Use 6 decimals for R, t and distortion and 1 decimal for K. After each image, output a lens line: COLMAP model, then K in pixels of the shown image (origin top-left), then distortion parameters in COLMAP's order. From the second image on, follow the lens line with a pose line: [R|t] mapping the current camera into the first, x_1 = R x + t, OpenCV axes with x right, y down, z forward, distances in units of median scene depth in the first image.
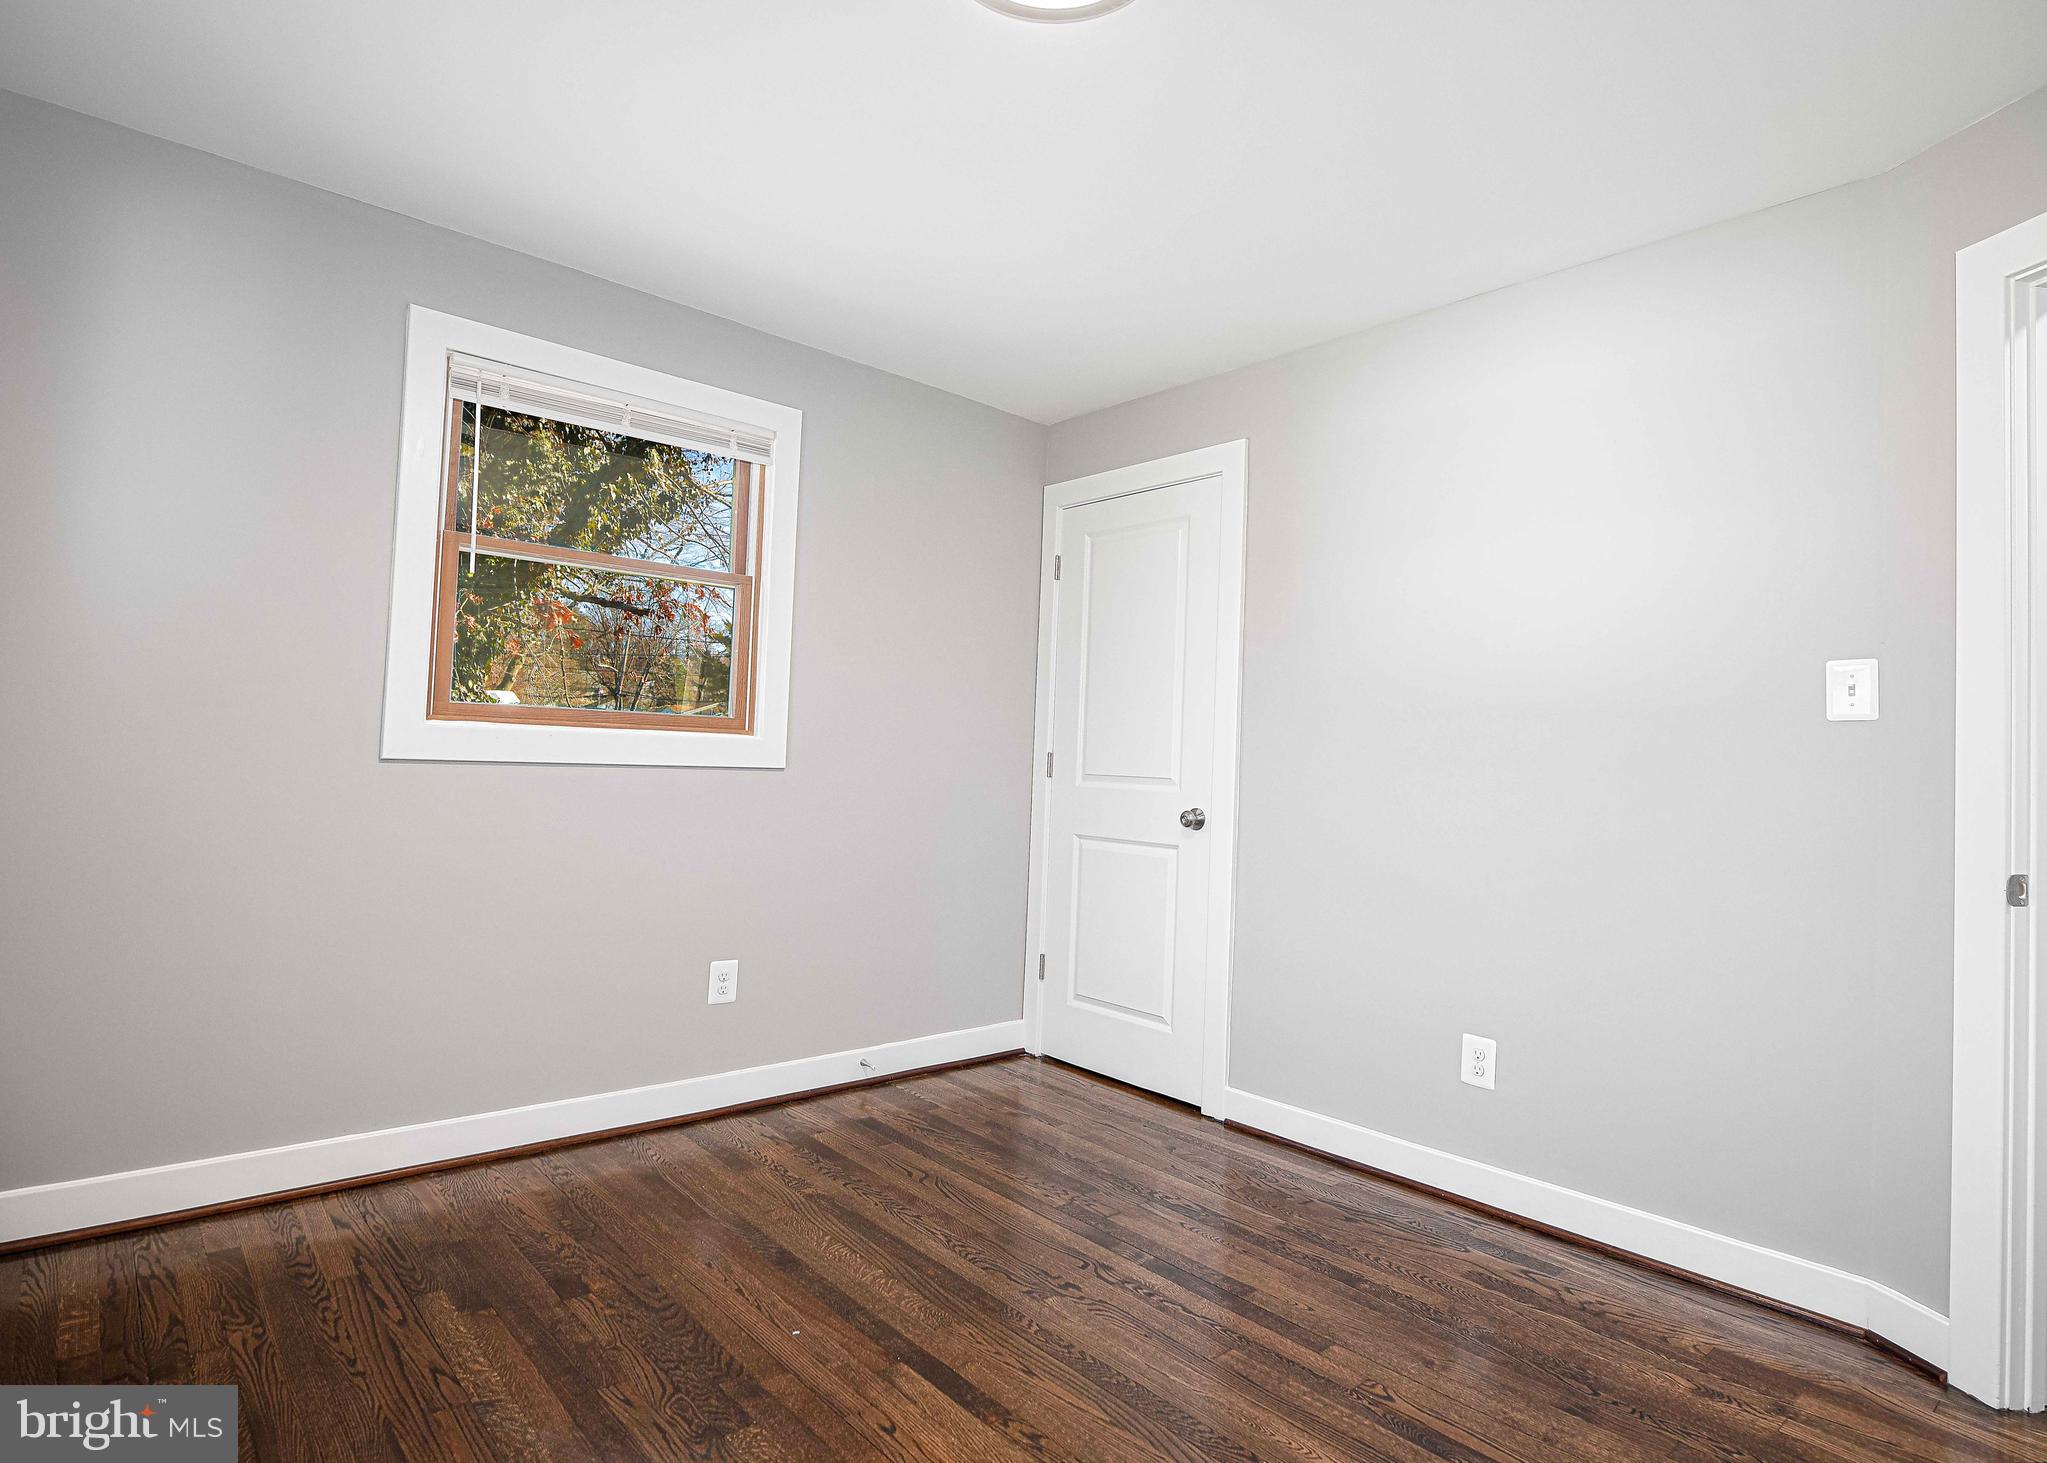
lens RADIAL K [[1104.4, 0, 1023.5], [0, 1104.4, 731.5], [0, 0, 1]] dist [0.001448, -0.000818]
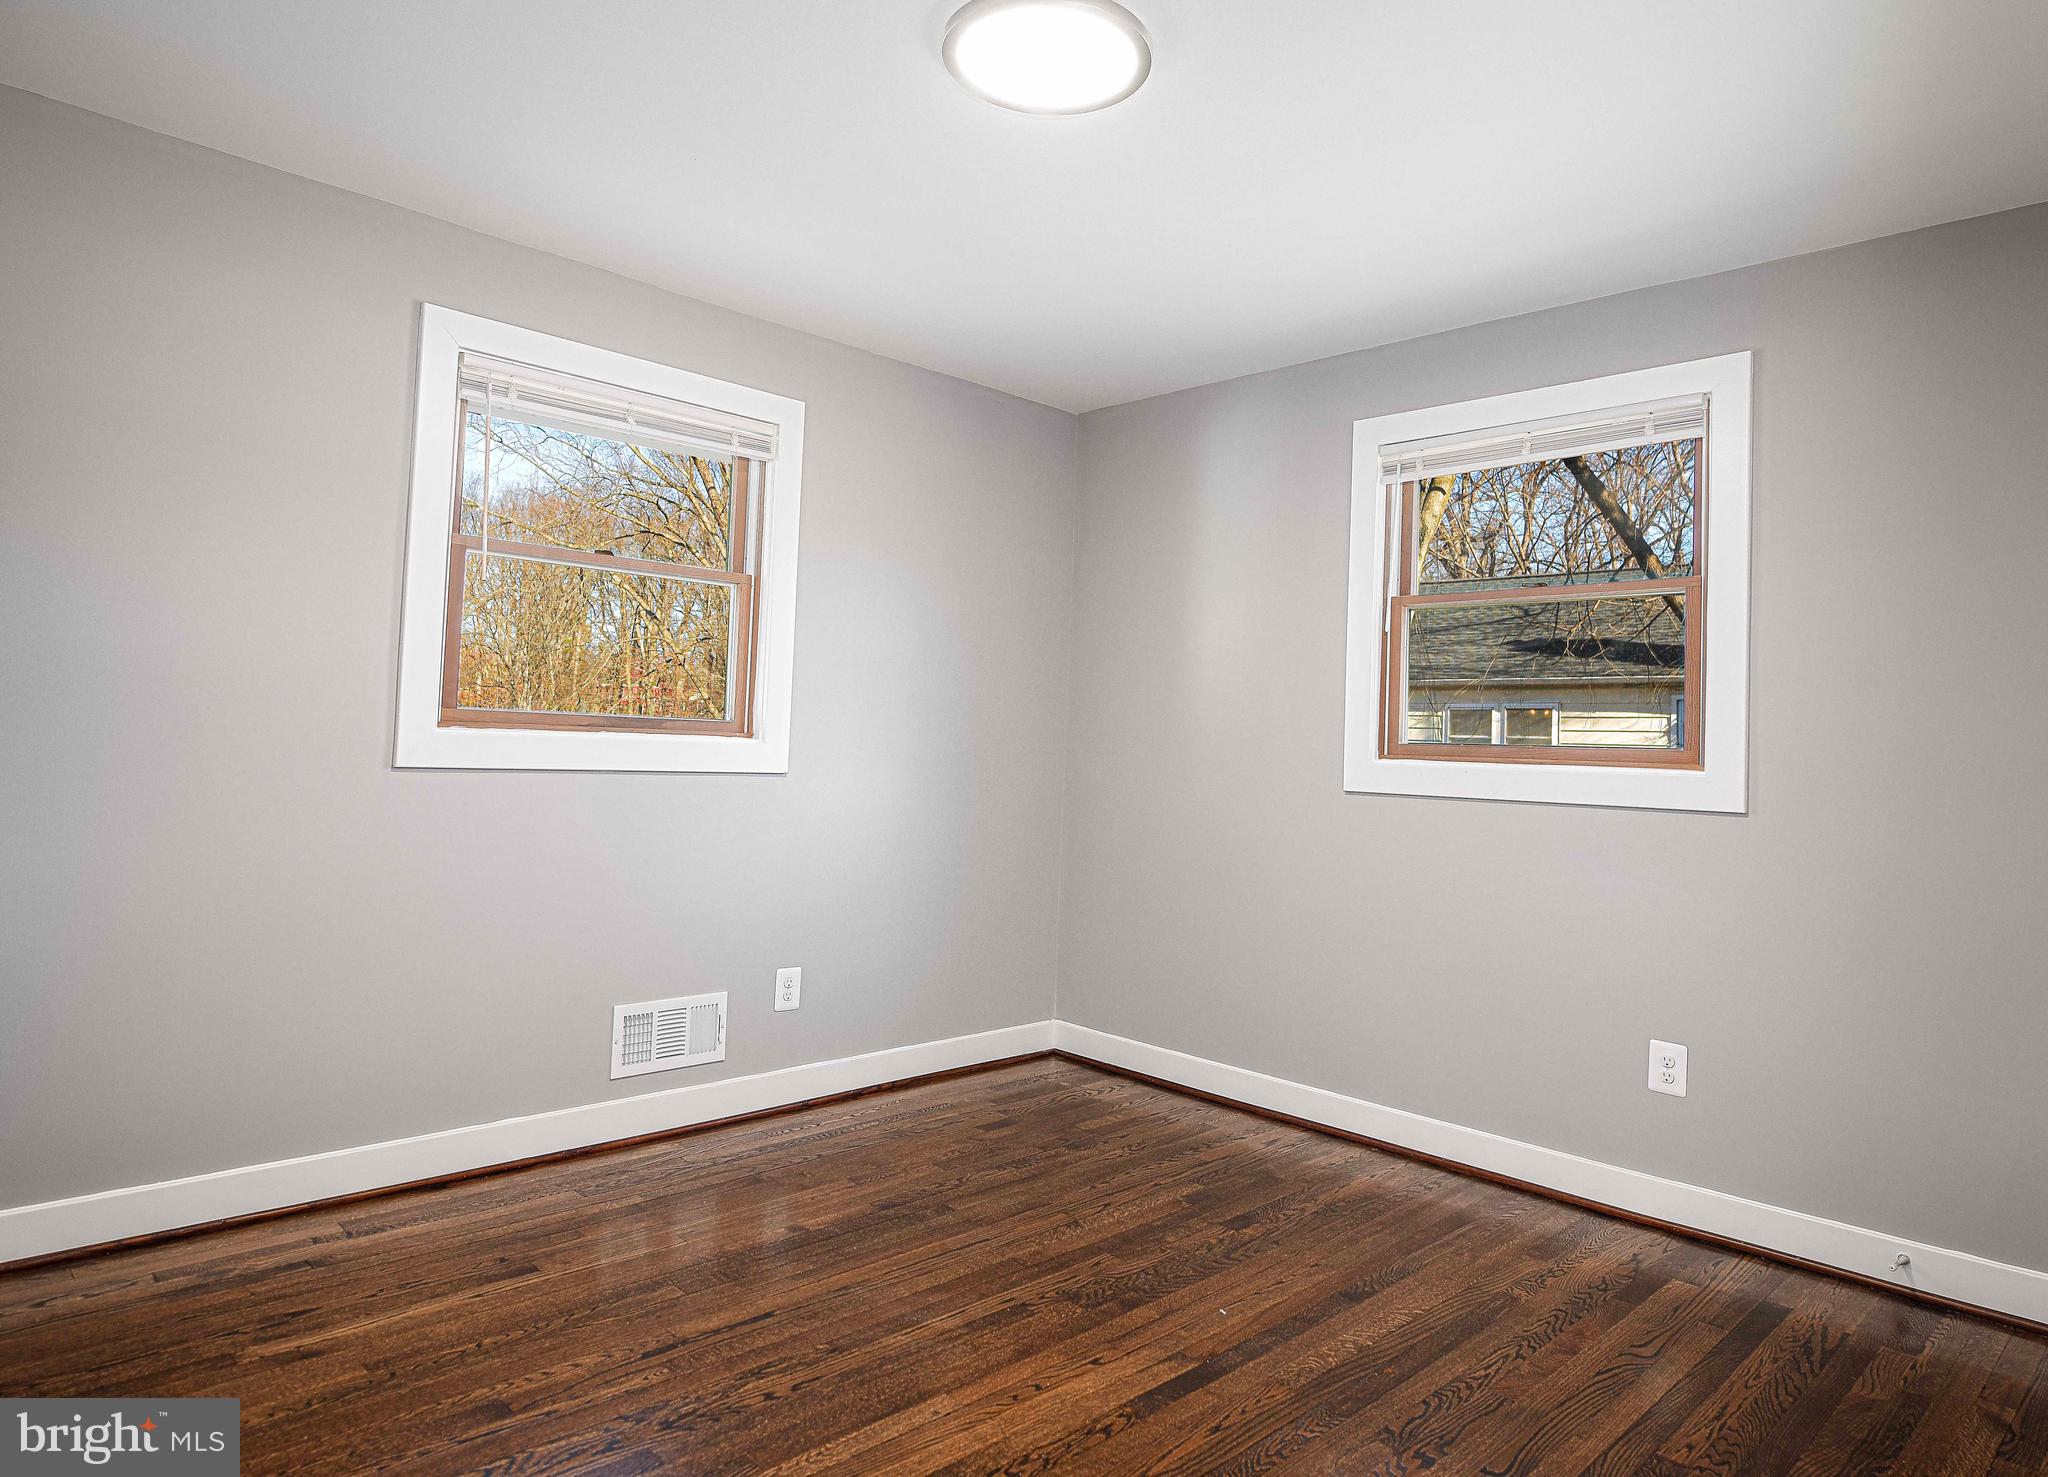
lens RADIAL K [[1238.1, 0, 1024.0], [0, 1238.1, 738.5], [0, 0, 1]] dist [-0.000914, 0.000058]
pose [[0.052295, -0.047329, -0.997510, 0.854439], [-0.013007, 0.998759, -0.048070, 0.039862], [0.998547, 0.015488, 0.051614, 0.620410]]
